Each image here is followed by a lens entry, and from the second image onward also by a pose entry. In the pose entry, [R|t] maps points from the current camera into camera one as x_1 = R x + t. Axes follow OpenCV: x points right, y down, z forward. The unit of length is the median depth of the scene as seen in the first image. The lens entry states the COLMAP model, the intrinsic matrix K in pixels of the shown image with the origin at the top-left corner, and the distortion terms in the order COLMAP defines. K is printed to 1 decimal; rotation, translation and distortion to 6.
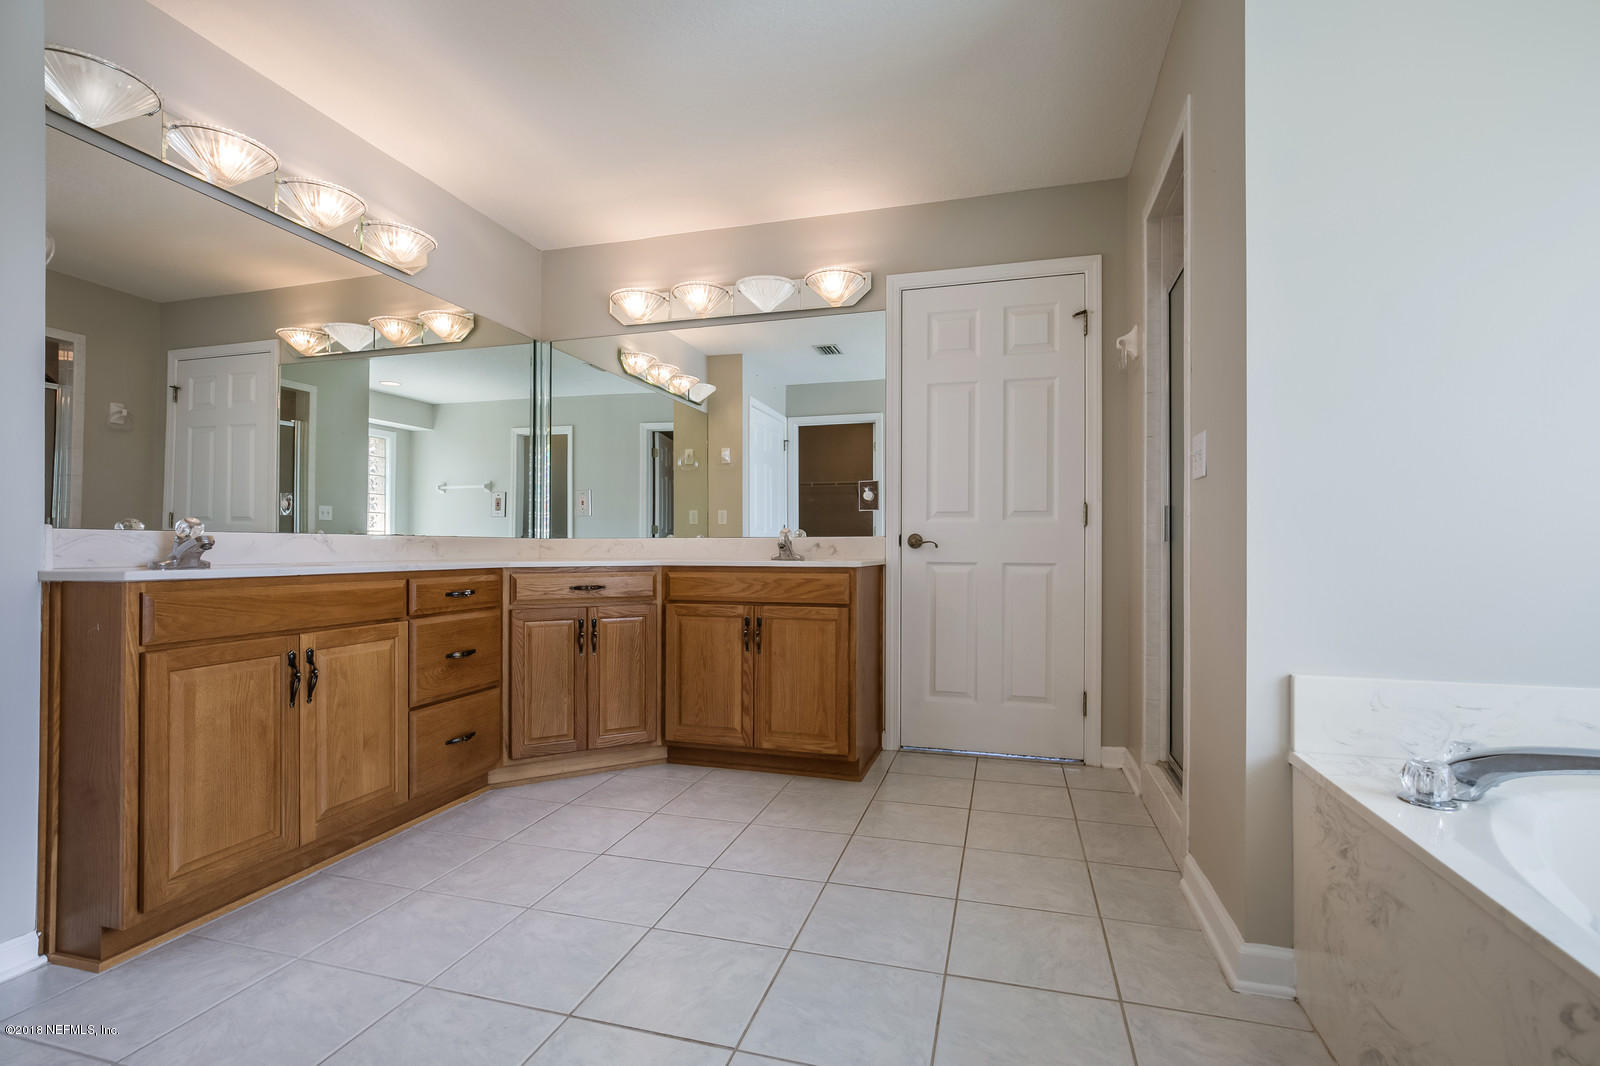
lens RADIAL K [[731.7, 0, 800.0], [0, 731.7, 533.0], [0, 0, 1]] dist [-0.020893, -0.000046]
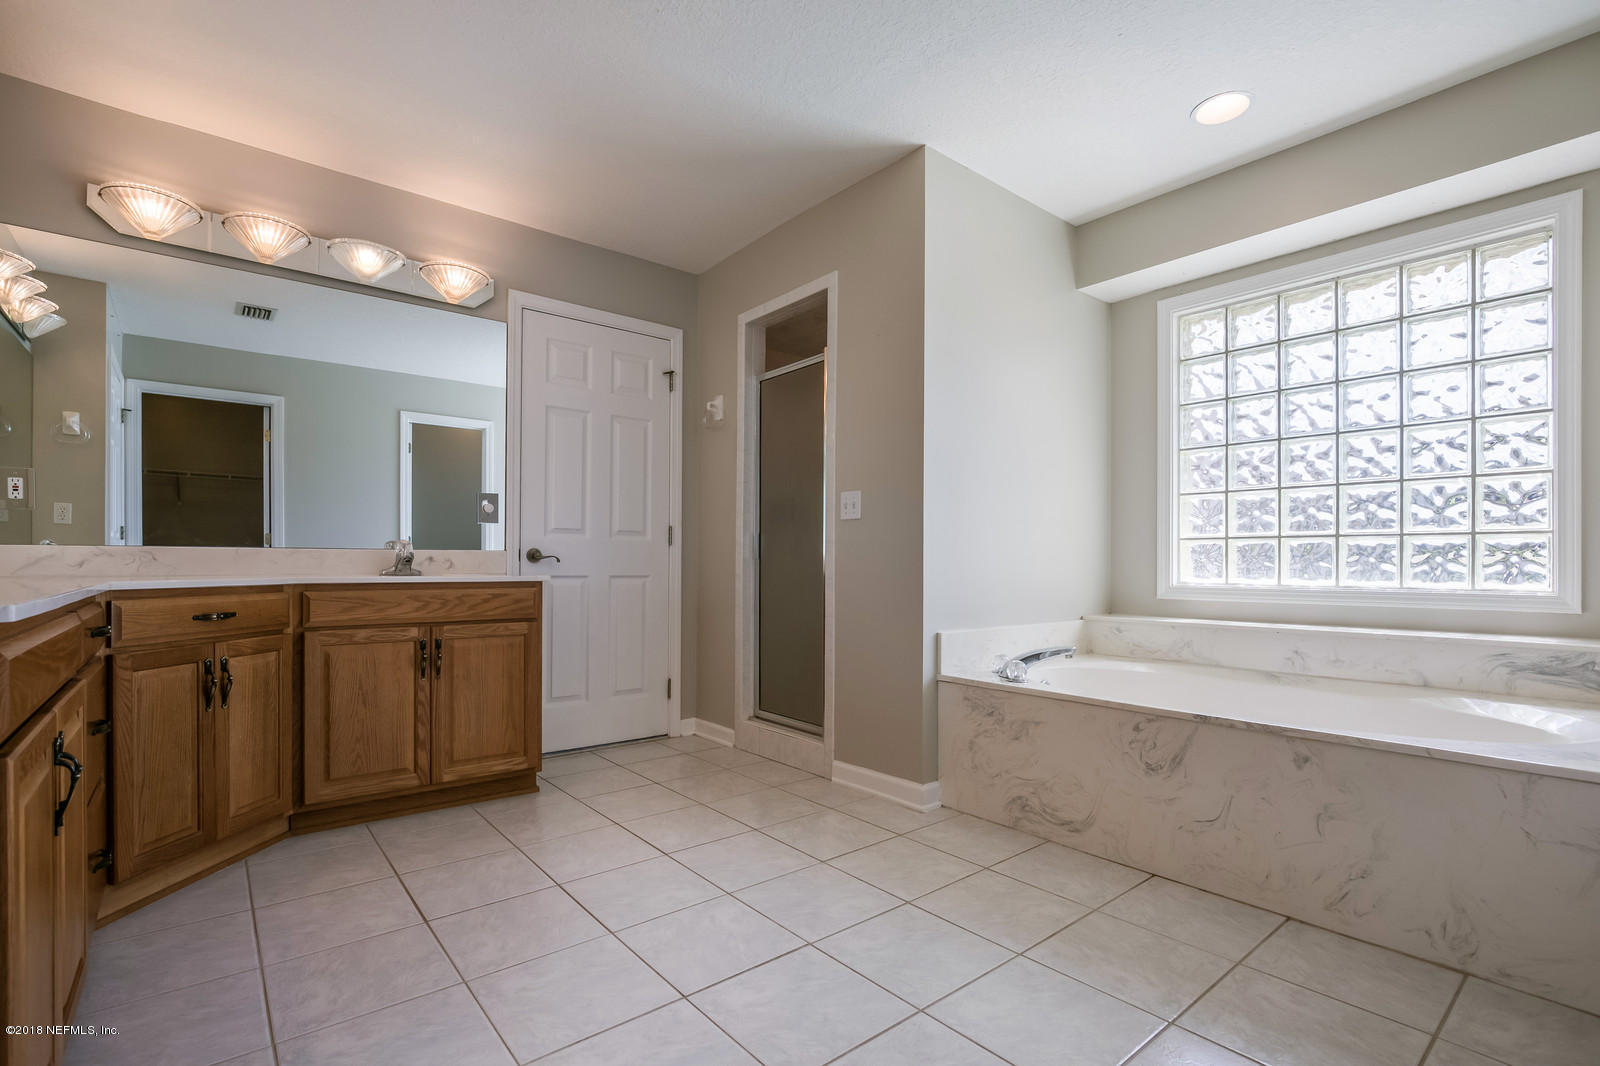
lens RADIAL K [[728.4, 0, 806.9], [0, 728.4, 551.2], [0, 0, 1]] dist [-0.027788, -0.000540]
pose [[0.557207, 0.016141, 0.830217, -0.539241], [-0.021414, 0.999758, -0.005064, 0.002118], [-0.830098, -0.014957, 0.557417, 0.125978]]
